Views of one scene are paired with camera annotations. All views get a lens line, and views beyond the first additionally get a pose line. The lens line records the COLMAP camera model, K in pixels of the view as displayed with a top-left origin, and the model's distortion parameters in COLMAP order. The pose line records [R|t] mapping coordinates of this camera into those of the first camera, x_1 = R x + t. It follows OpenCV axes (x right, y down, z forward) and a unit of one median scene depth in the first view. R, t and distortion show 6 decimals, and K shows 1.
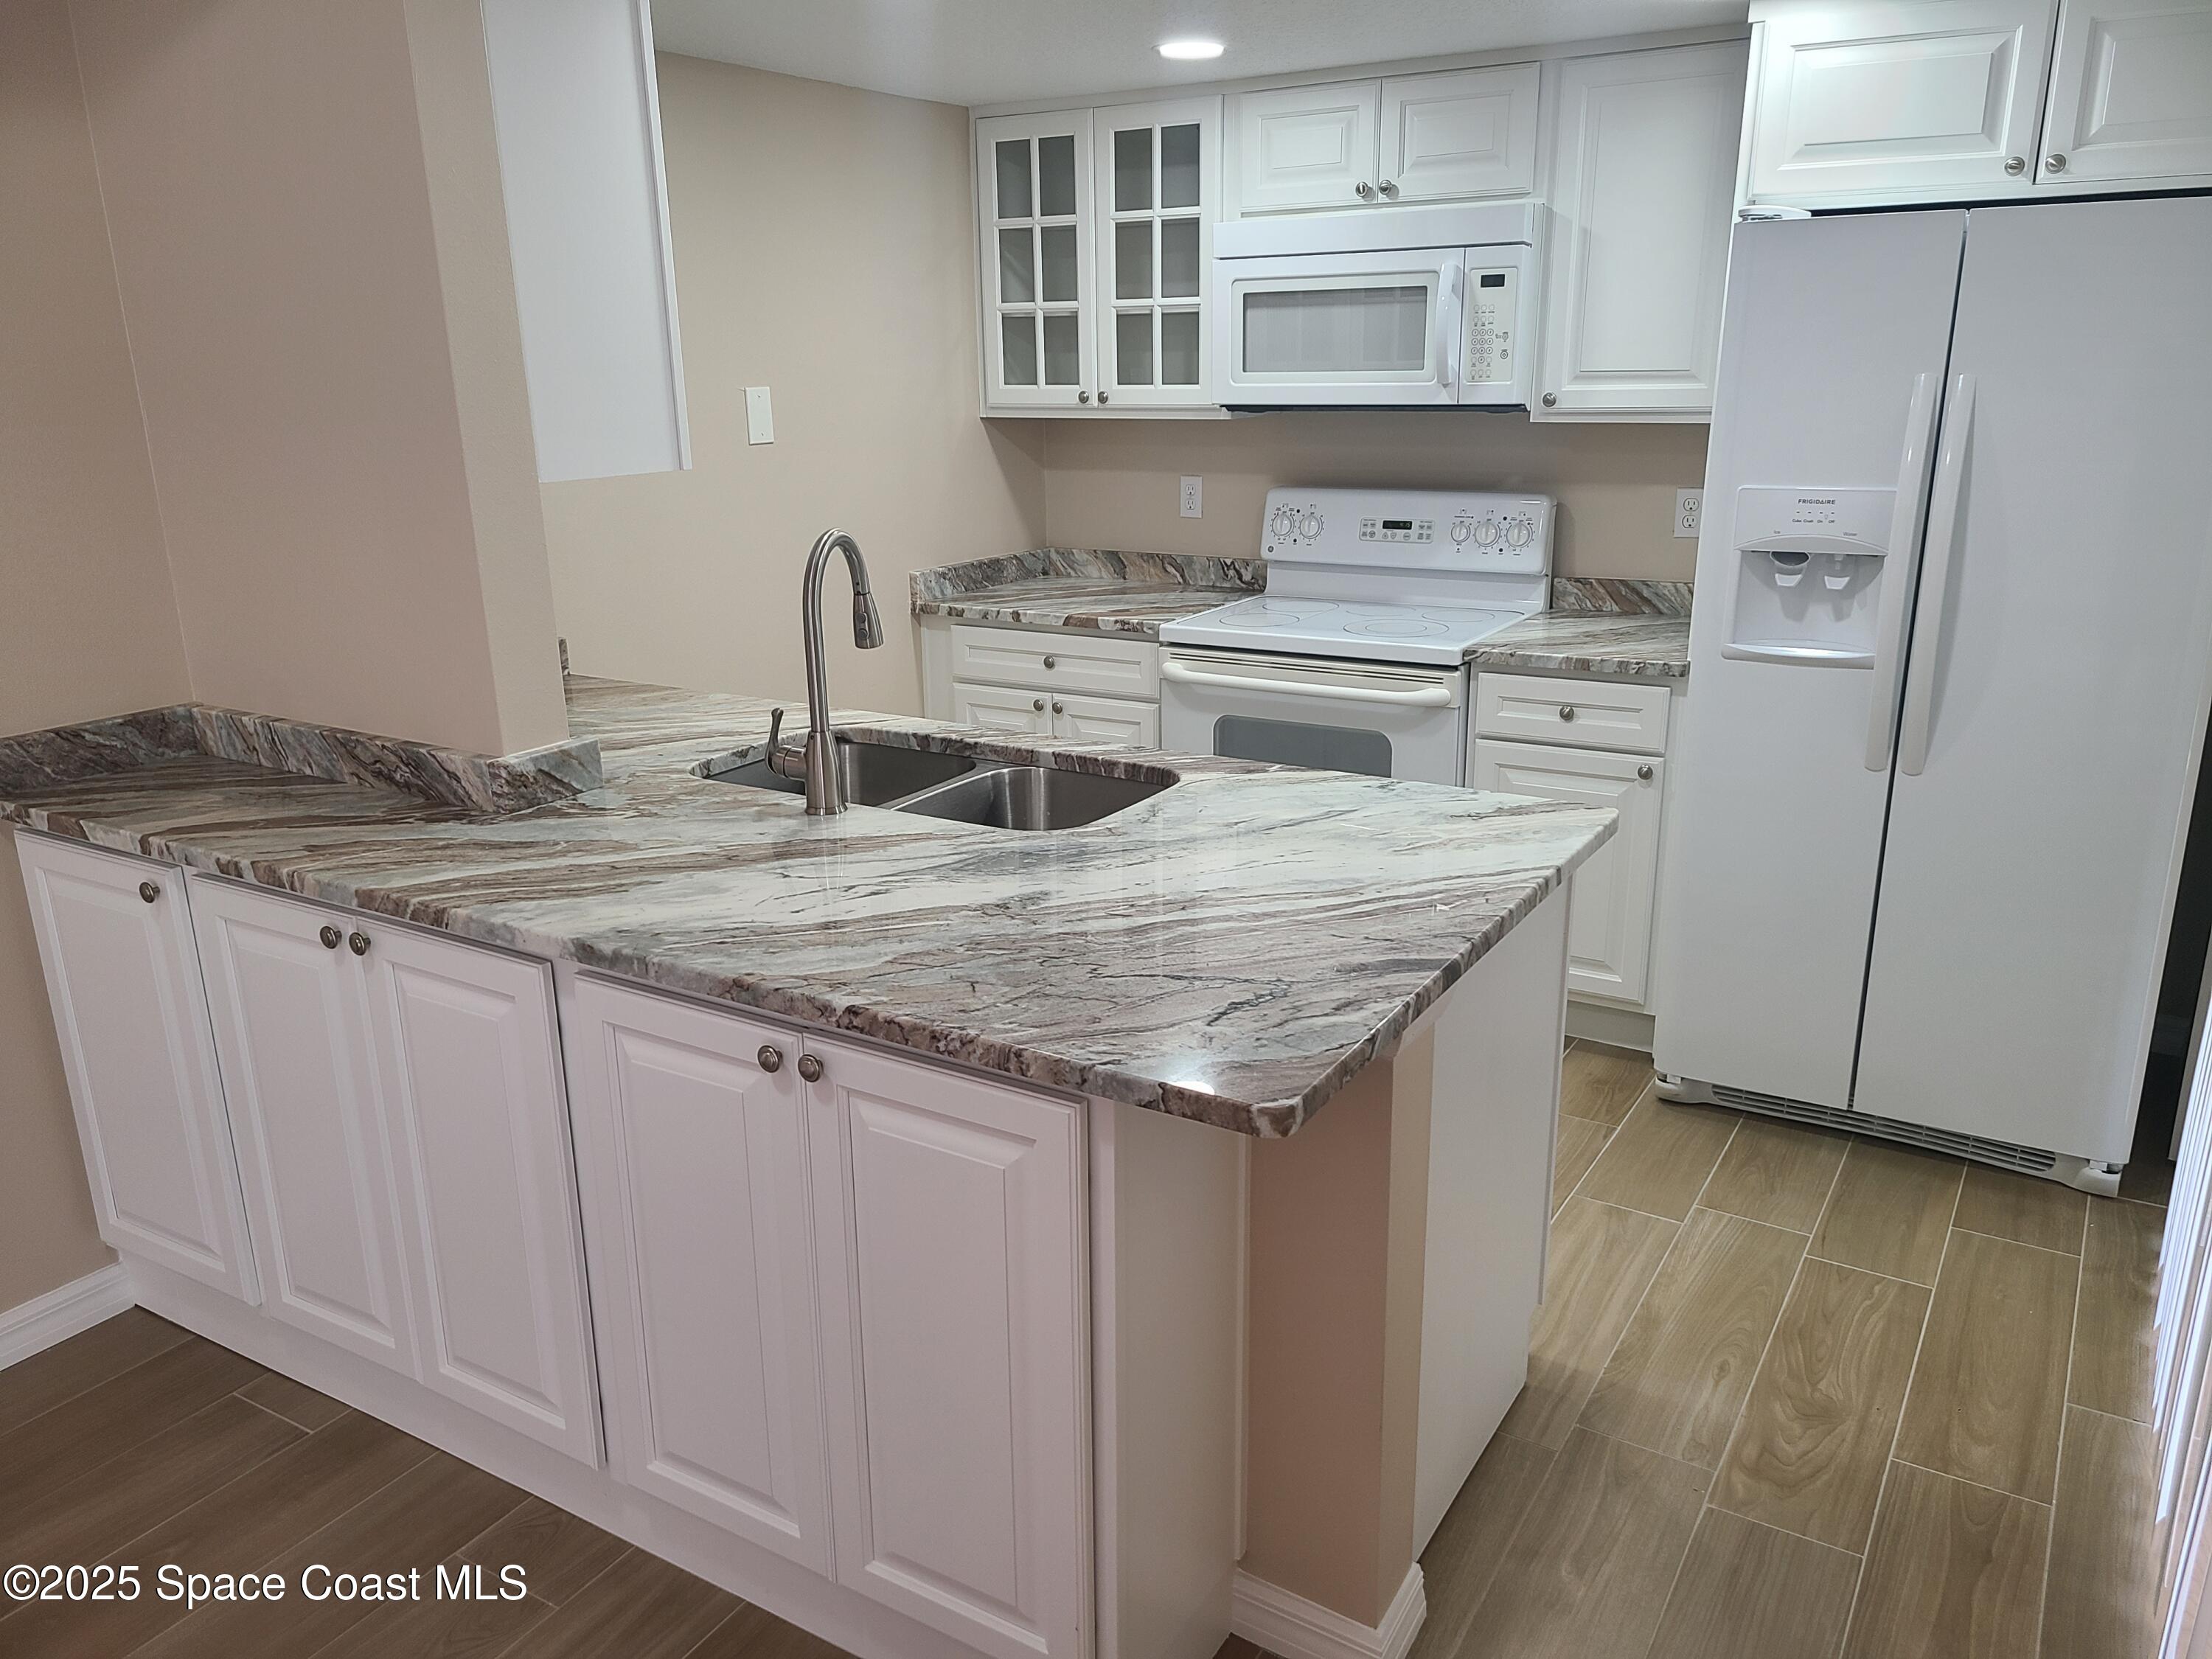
lens RADIAL K [[1661.8, 0, 1095.3], [0, 1661.8, 862.1], [0, 0, 1]] dist [0.058833, -0.039241]
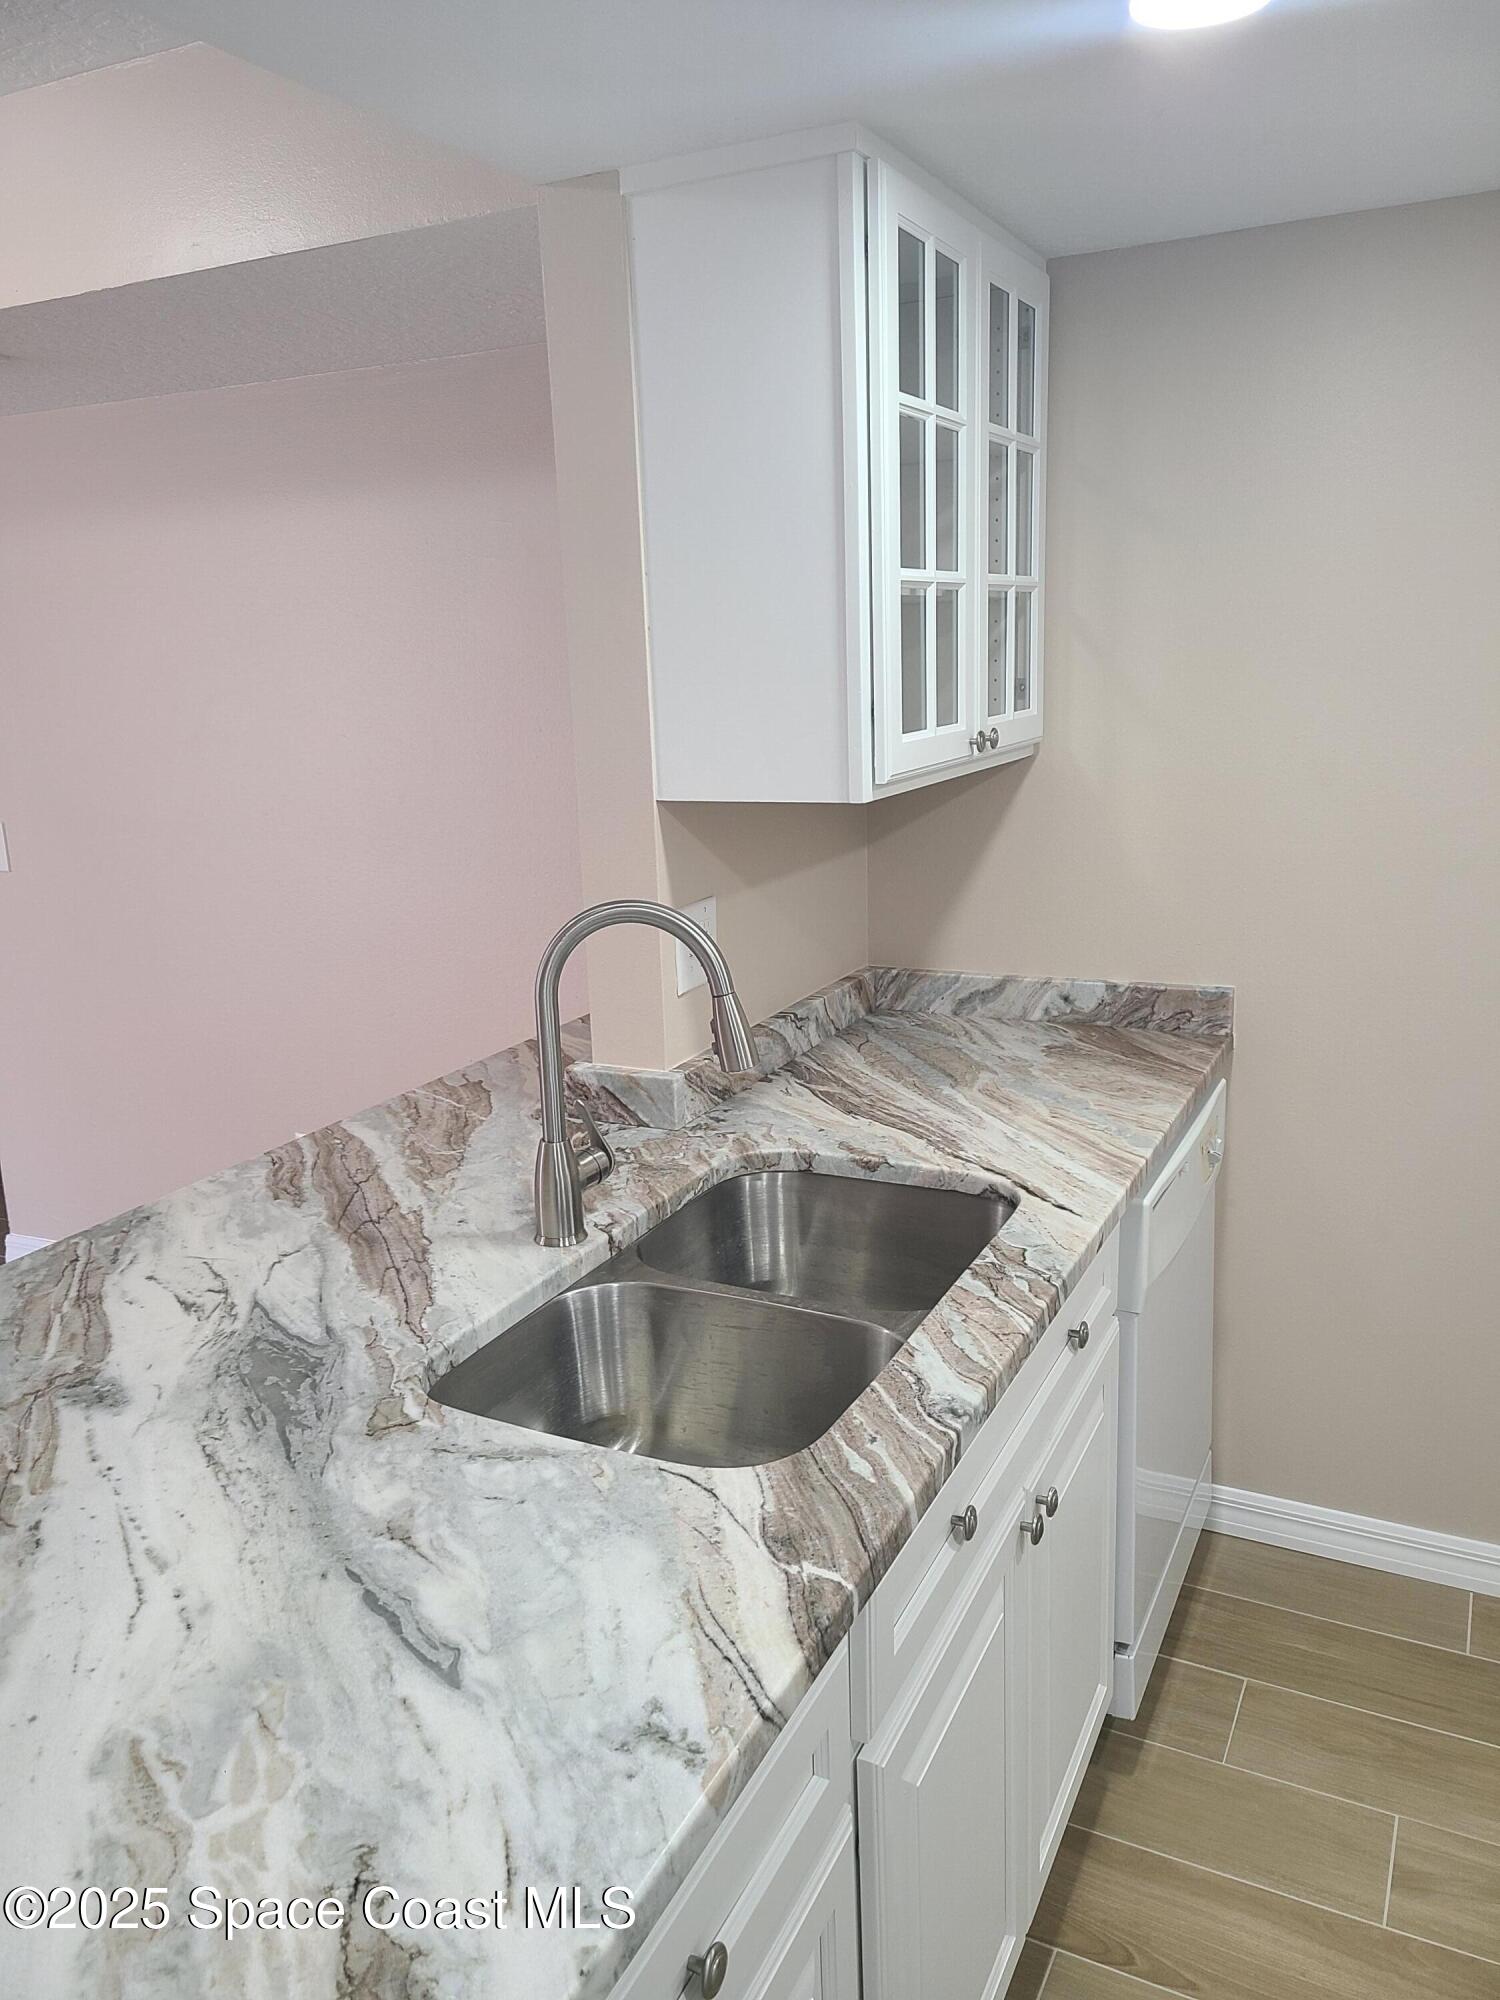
lens RADIAL K [[1502.5, 0, 732.2], [0, 1502.5, 1001.6], [0, 0, 1]] dist [0.058833, -0.039241]
pose [[0.075588, 0.240517, -0.967697, 0.399166], [-0.262723, 0.940987, 0.213357, -0.243028], [0.961906, 0.238109, 0.134317, 0.745102]]
